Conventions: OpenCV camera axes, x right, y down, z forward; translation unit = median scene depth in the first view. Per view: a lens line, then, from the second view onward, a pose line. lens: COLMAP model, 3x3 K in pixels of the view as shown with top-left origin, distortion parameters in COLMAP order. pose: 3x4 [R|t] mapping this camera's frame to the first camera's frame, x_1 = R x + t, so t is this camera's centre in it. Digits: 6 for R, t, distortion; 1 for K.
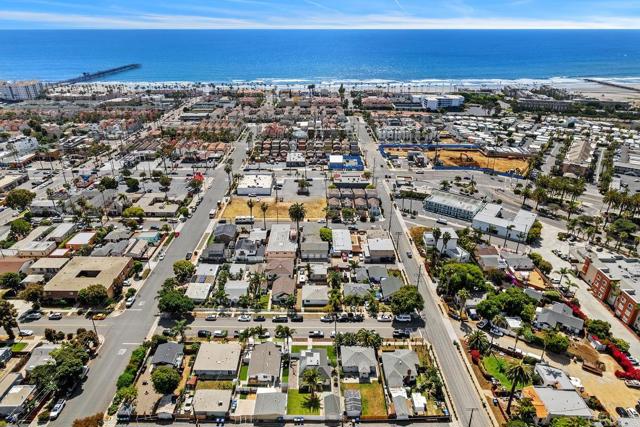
lens RADIAL K [[412.7, 0, 320.0], [0, 412.7, 213.5], [0, 0, 1]] dist [-0.035267, 0.002671]
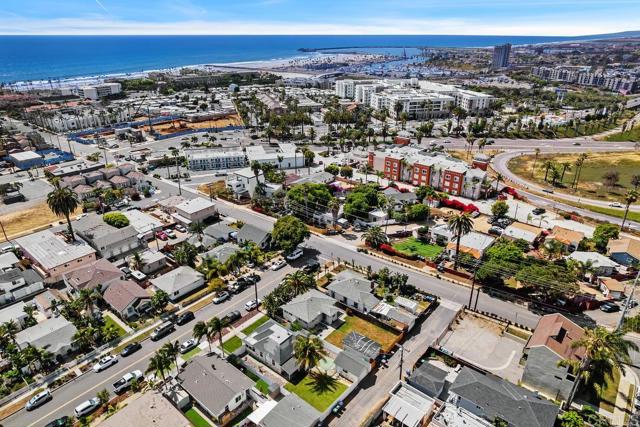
lens RADIAL K [[412.7, 0, 320.0], [0, 412.7, 213.5], [0, 0, 1]] dist [-0.035267, 0.002671]
pose [[0.652338, -0.326329, 0.684080, -0.286729], [0.337316, 0.933252, 0.123527, 0.090172], [-0.678729, 0.150170, 0.718871, 0.353884]]
